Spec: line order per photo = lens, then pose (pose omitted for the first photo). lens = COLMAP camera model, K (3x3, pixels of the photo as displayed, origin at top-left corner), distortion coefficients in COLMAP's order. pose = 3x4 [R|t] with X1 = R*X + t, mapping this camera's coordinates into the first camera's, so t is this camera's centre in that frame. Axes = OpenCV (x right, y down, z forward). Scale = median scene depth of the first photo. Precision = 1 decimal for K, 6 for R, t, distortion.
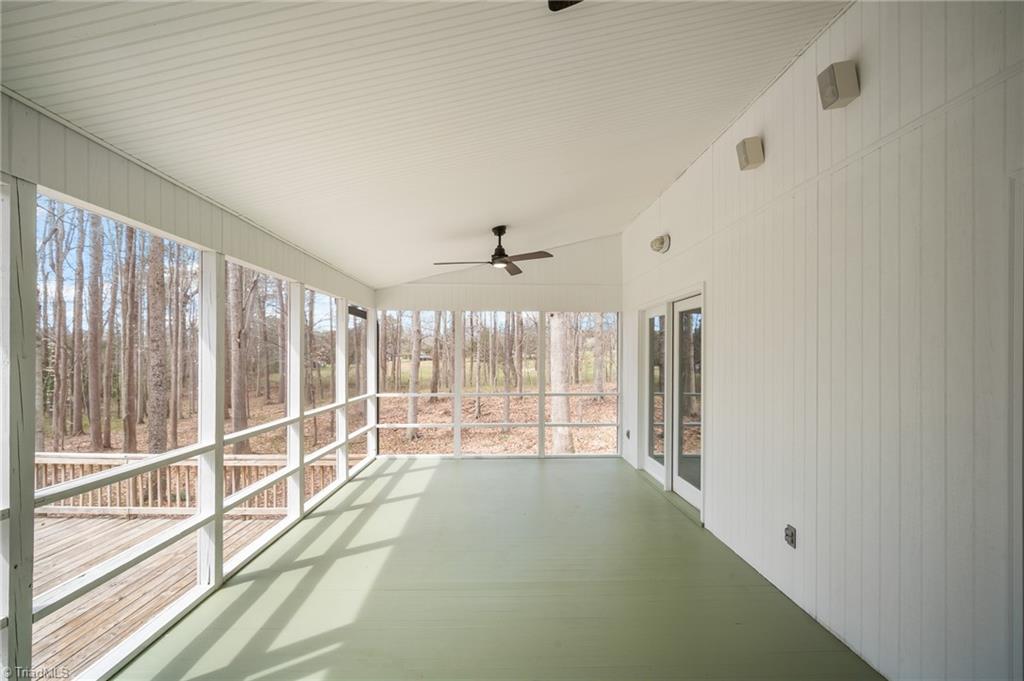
lens RADIAL K [[446.3, 0, 517.9], [0, 446.3, 357.2], [0, 0, 1]] dist [-0.017208, 0.003797]
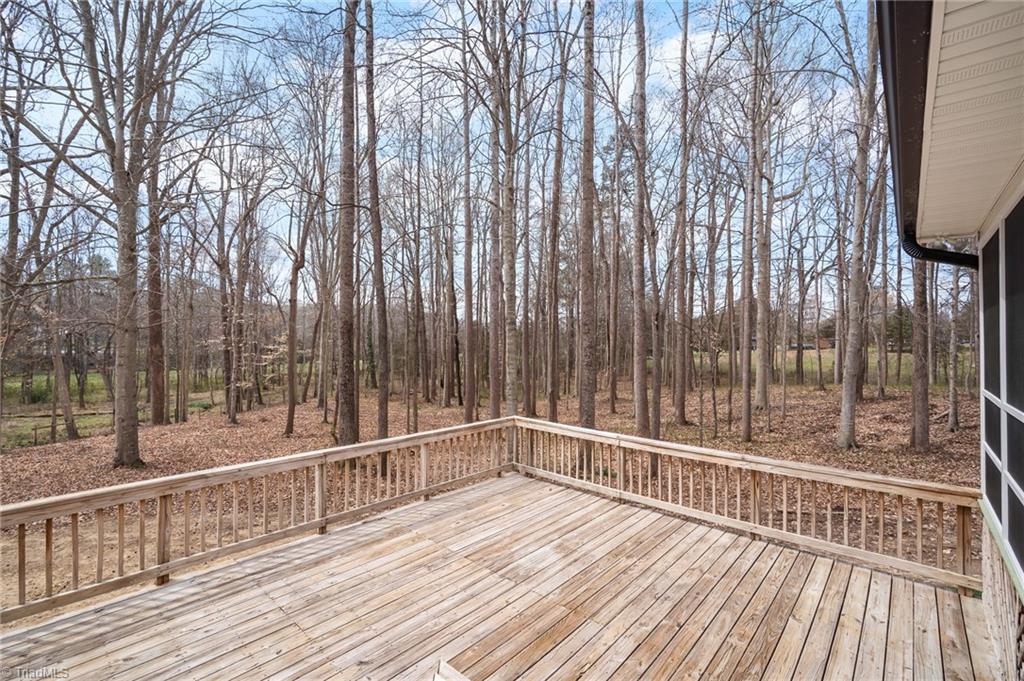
lens RADIAL K [[446.3, 0, 509.4], [0, 446.3, 341.5], [0, 0, 1]] dist [-0.017208, 0.003797]
pose [[0.724901, -0.002163, -0.688850, -0.392997], [-0.005371, 0.999947, -0.008792, 0.029368], [0.688833, 0.010074, 0.724850, 0.137813]]
